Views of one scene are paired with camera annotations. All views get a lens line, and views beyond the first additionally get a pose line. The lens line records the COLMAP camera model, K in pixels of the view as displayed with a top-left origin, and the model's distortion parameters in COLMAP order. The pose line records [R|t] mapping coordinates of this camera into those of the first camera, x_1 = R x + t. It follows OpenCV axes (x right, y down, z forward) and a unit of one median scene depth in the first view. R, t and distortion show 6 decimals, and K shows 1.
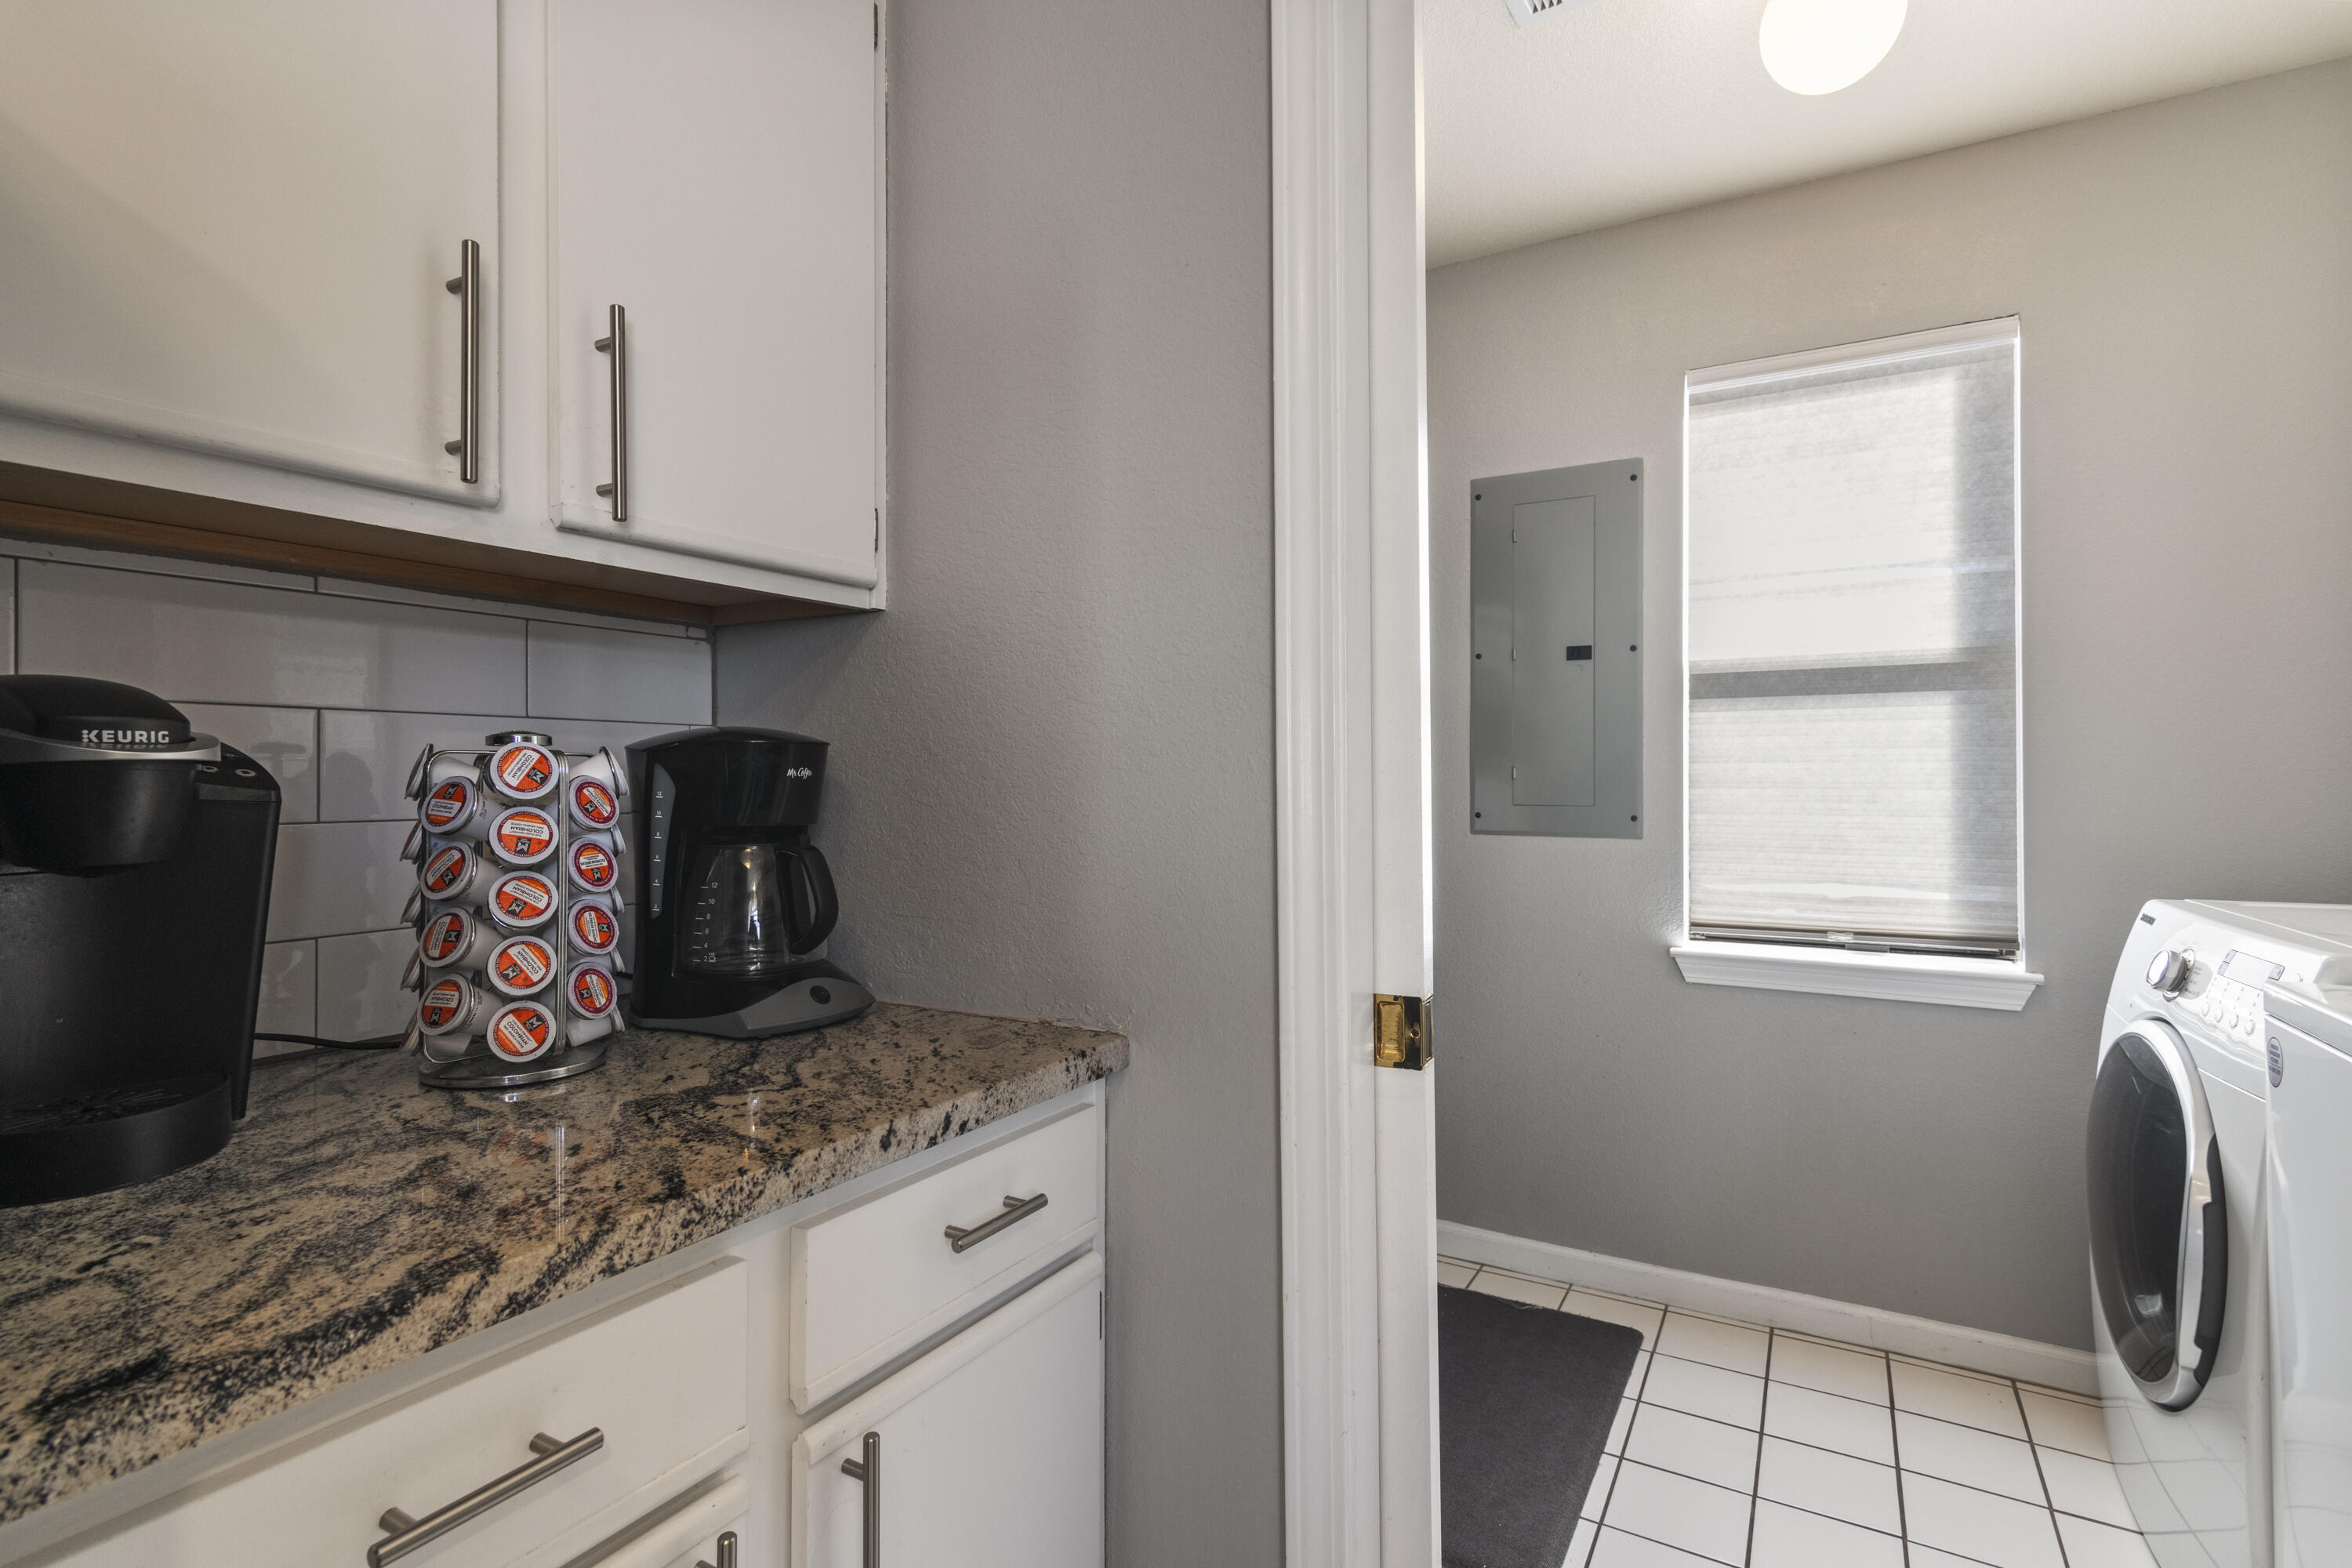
lens RADIAL K [[1146.3, 0, 1168.6], [0, 1146.3, 764.7], [0, 0, 1]] dist [0.014206, 0.001001]
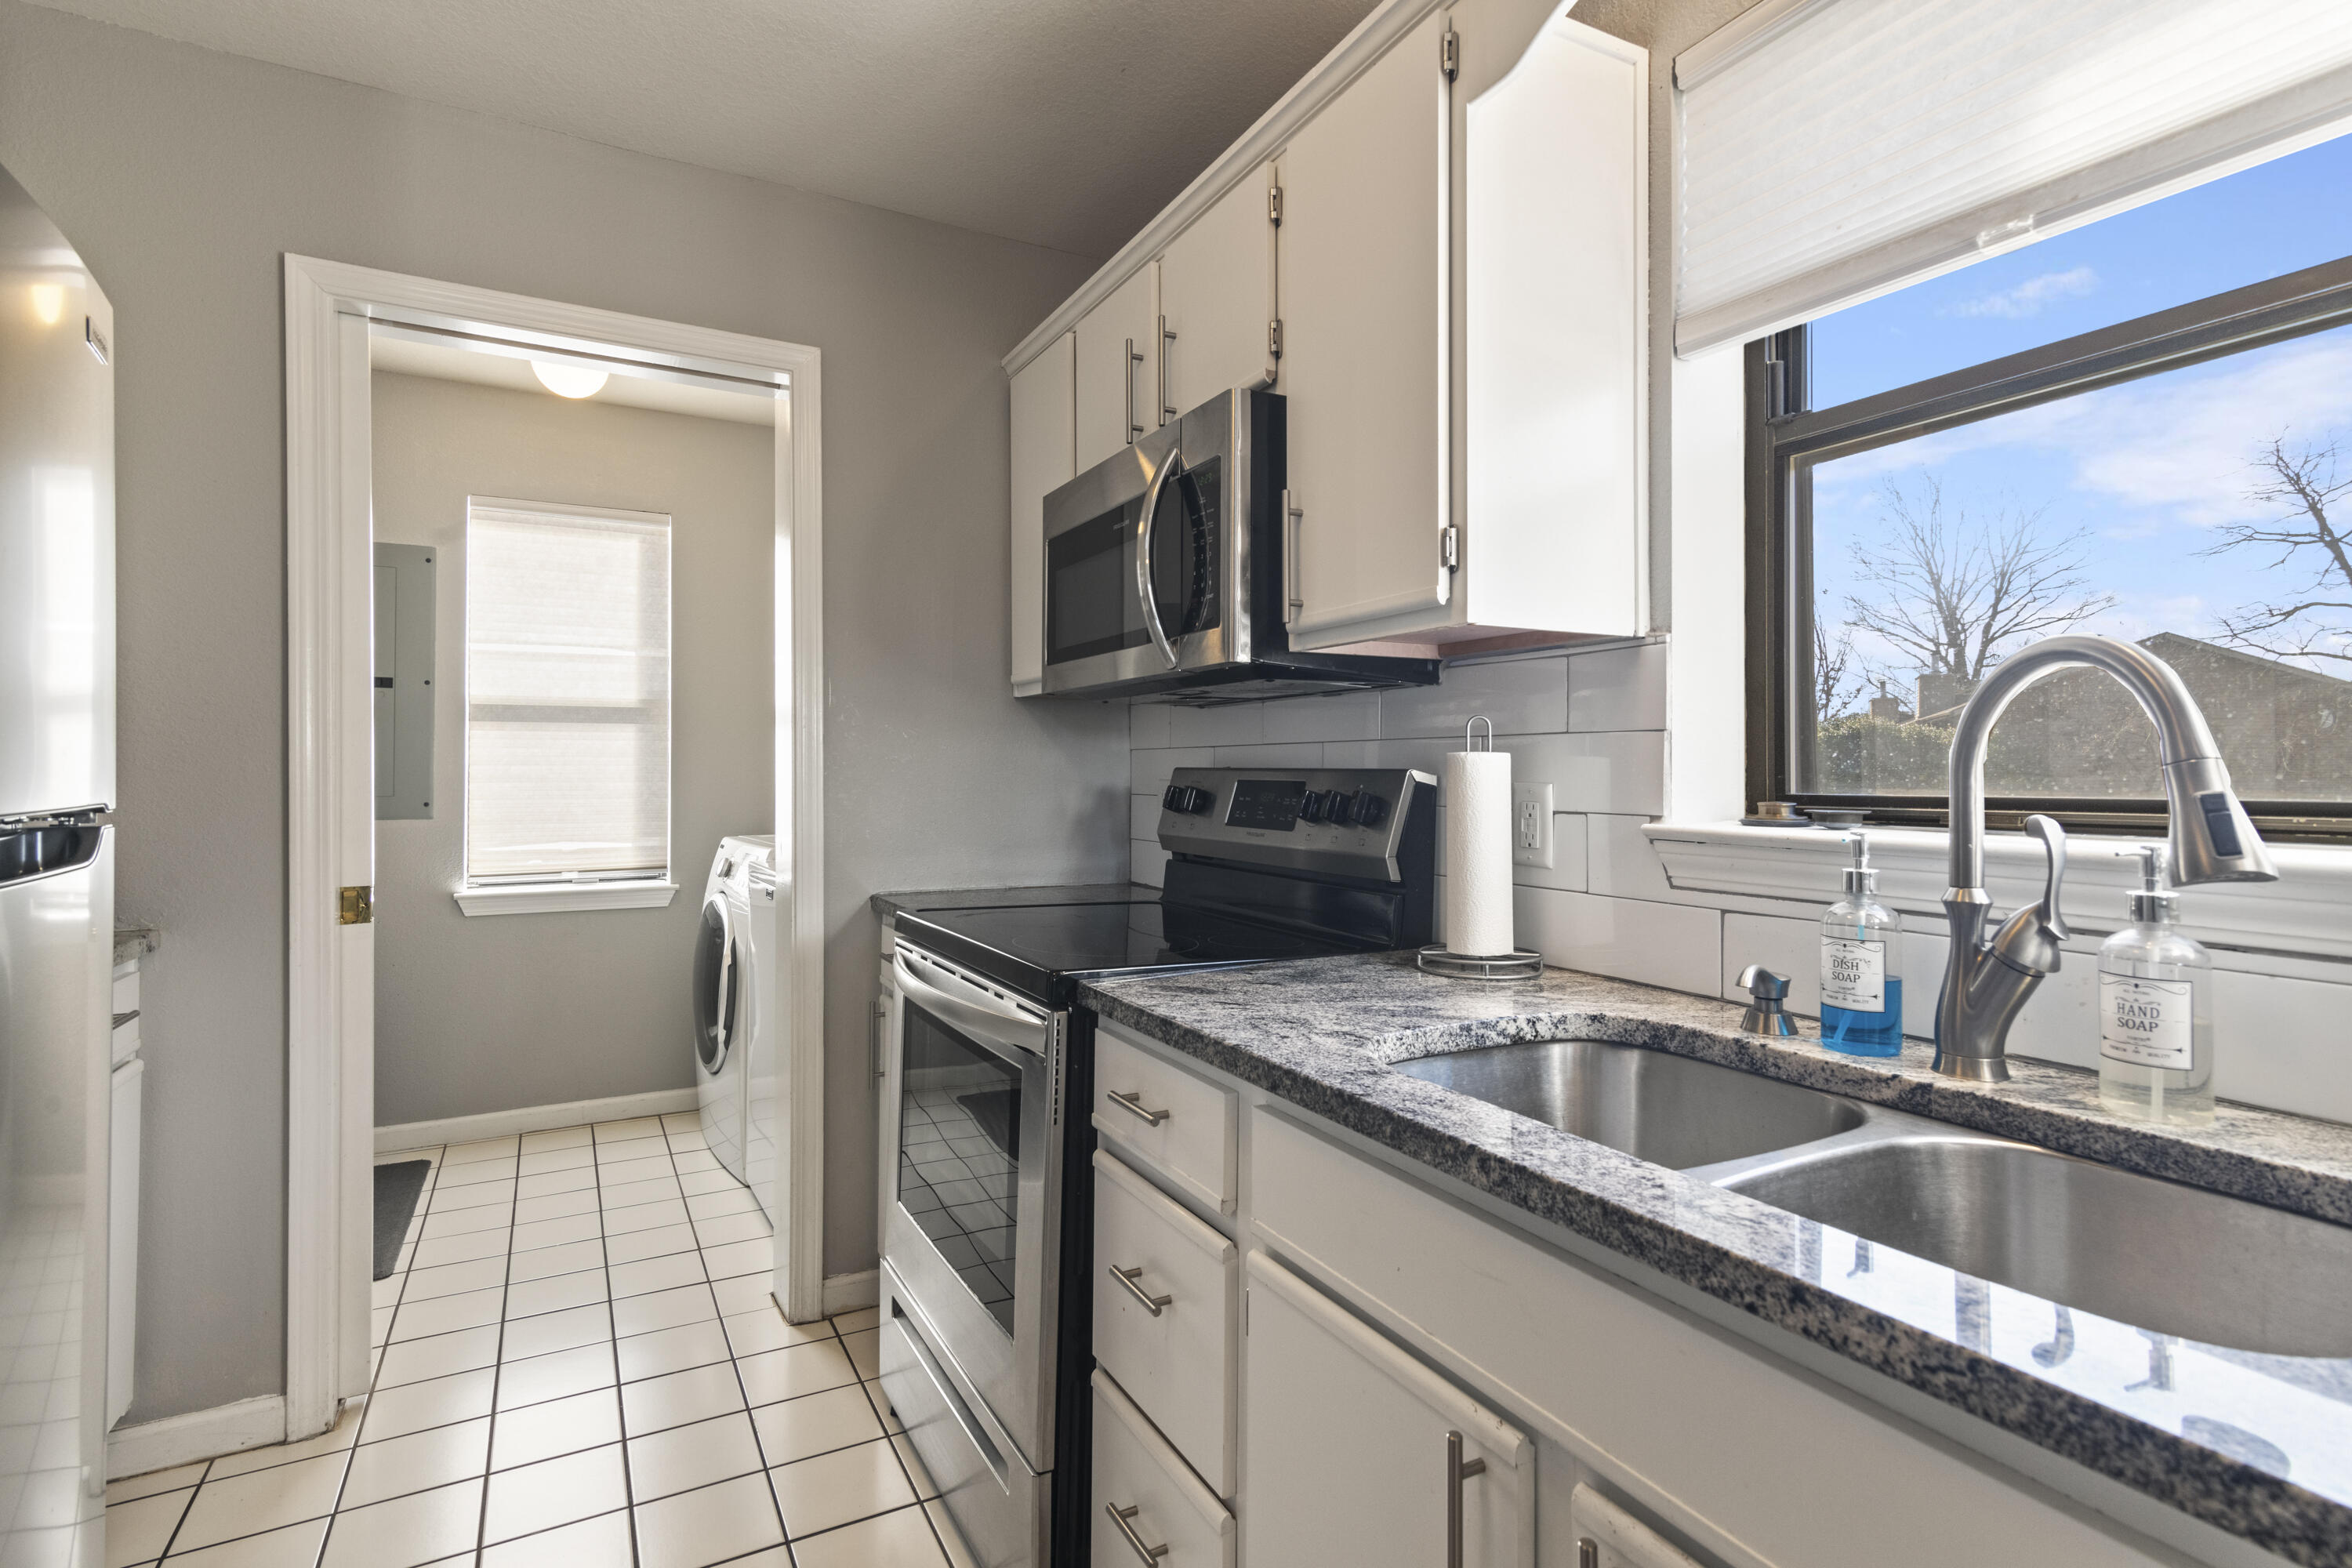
lens RADIAL K [[1146.3, 0, 1175.0], [0, 1146.3, 763.2], [0, 0, 1]] dist [0.014206, 0.001001]
pose [[0.522971, 0.009504, 0.852297, -0.356479], [-0.008858, 0.999944, -0.005715, -0.003671], [-0.852304, -0.004561, 0.523027, -0.576694]]
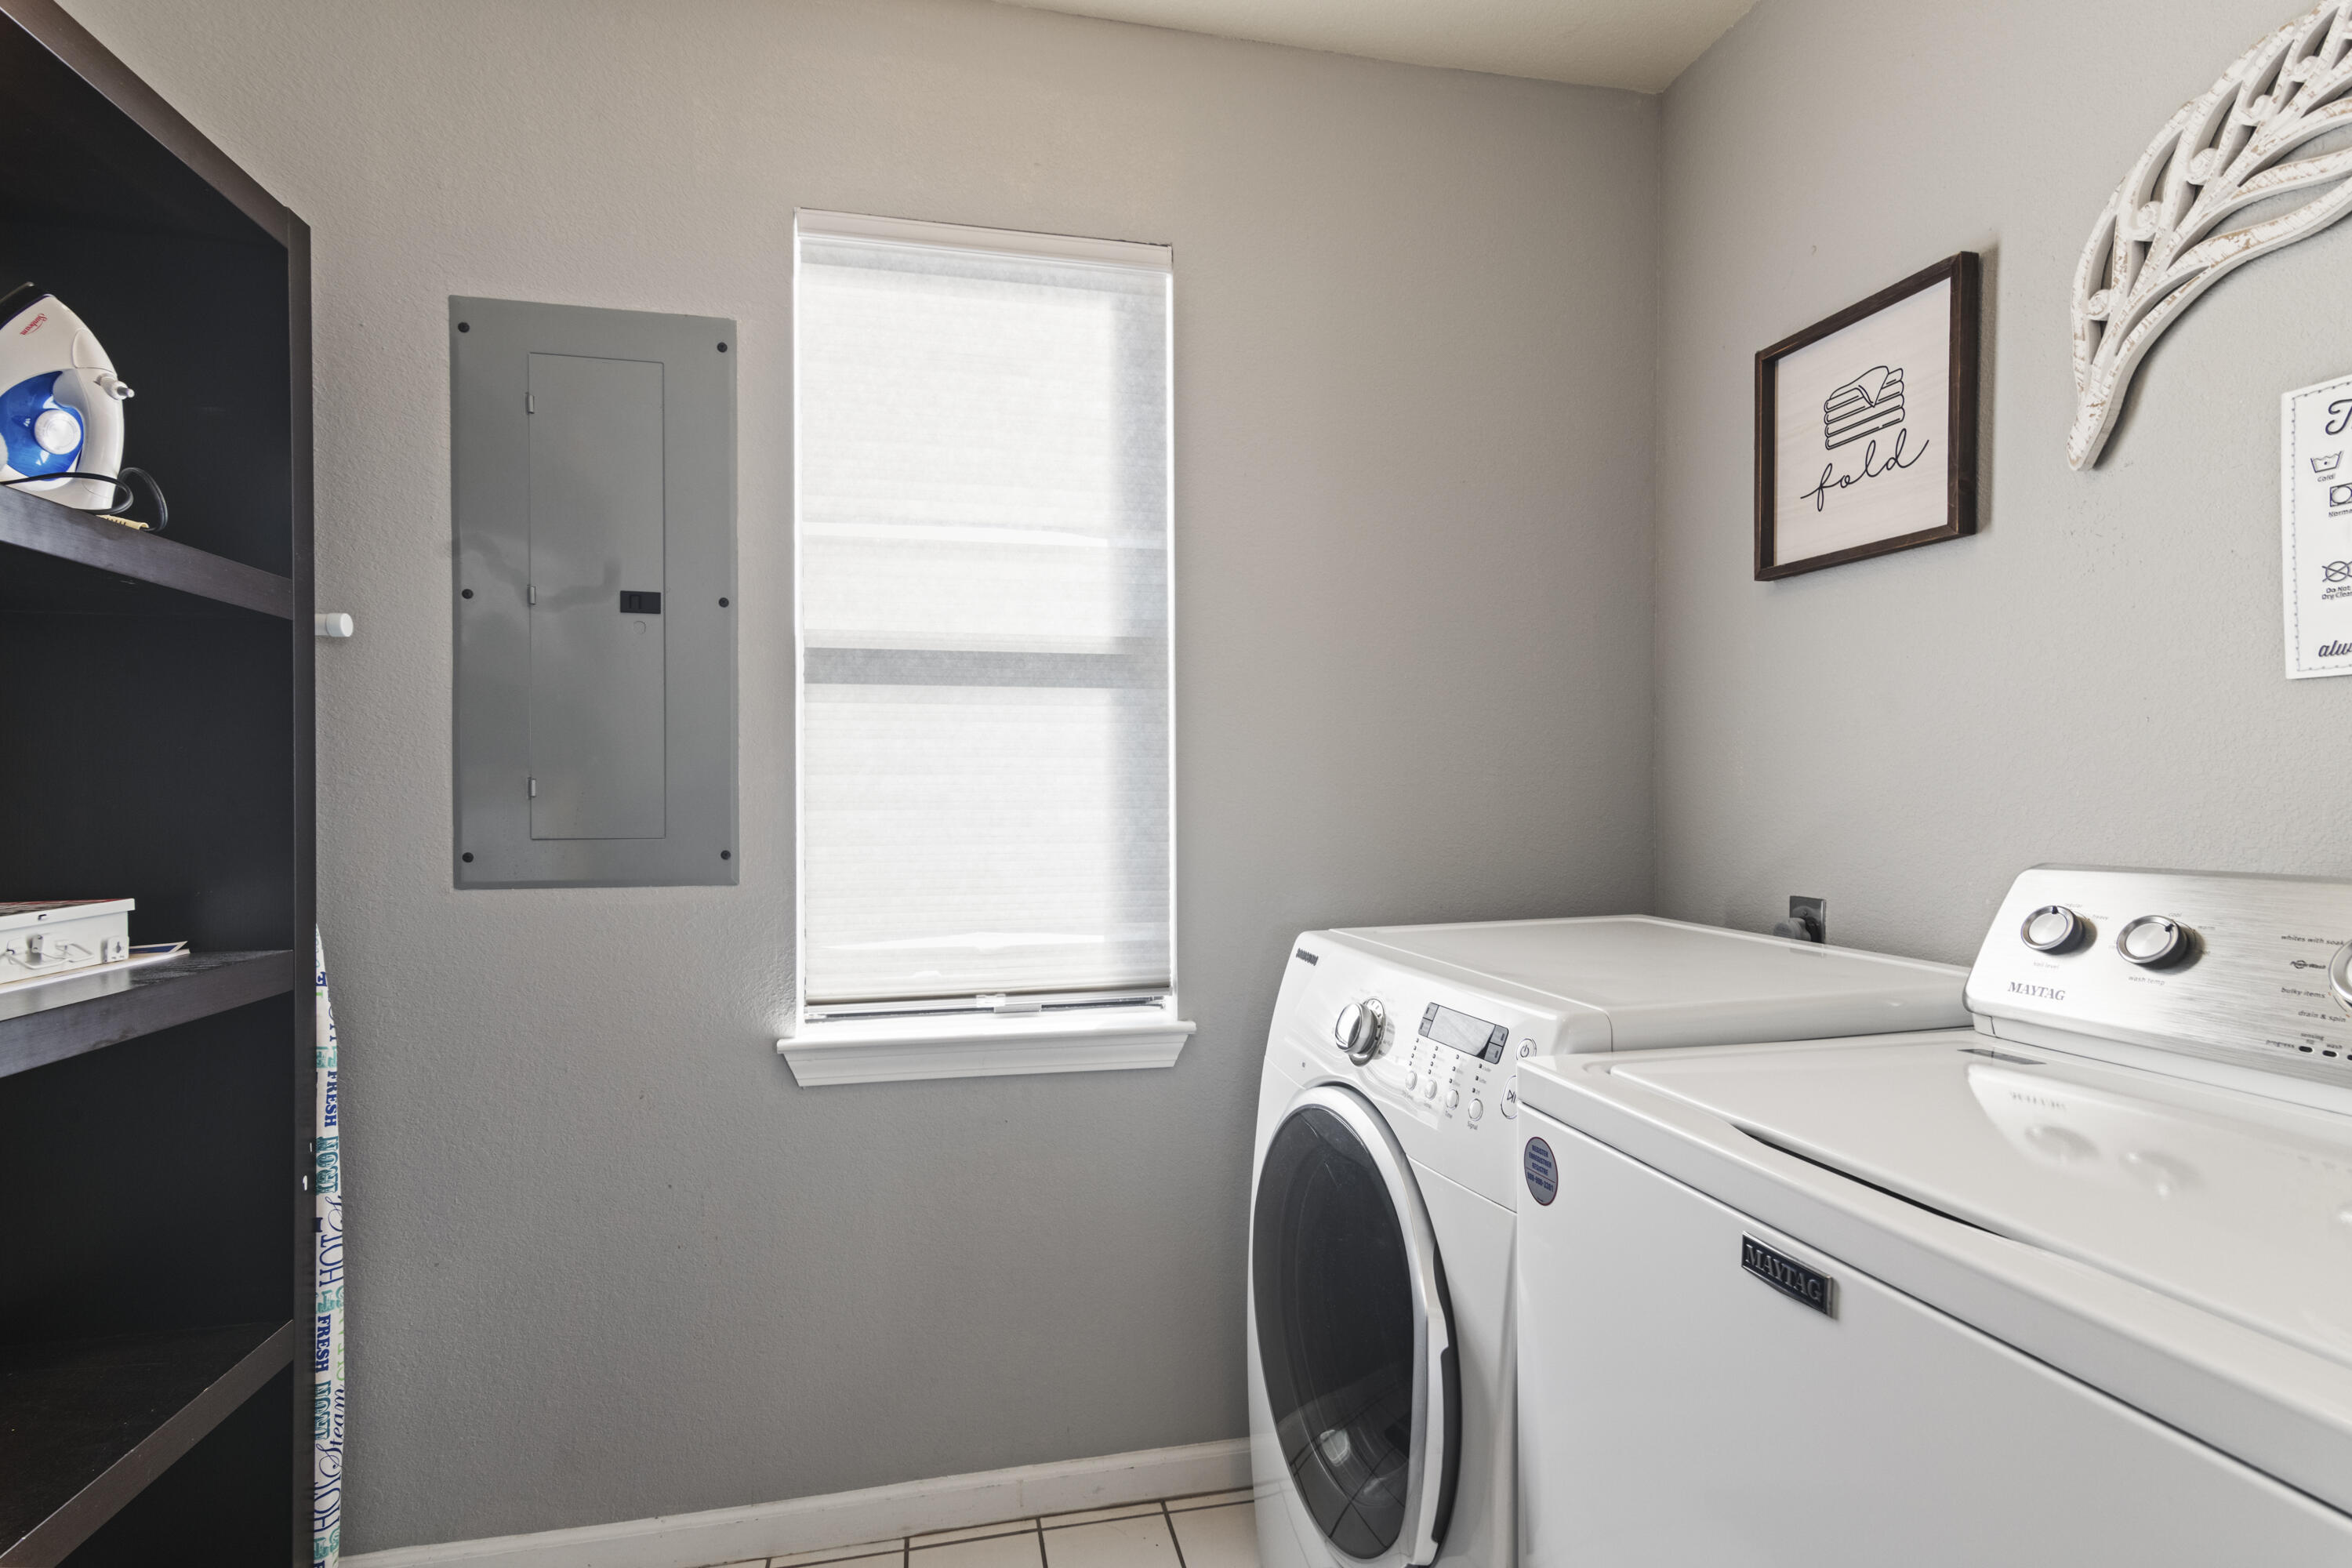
lens RADIAL K [[1146.3, 0, 1180.2], [0, 1146.3, 804.5], [0, 0, 1]] dist [0.014206, 0.001001]
pose [[0.736416, -0.007995, 0.676482, 0.164939], [-0.004891, 0.999841, 0.017141, 0.004394], [-0.676512, -0.015931, 0.736260, 0.366323]]
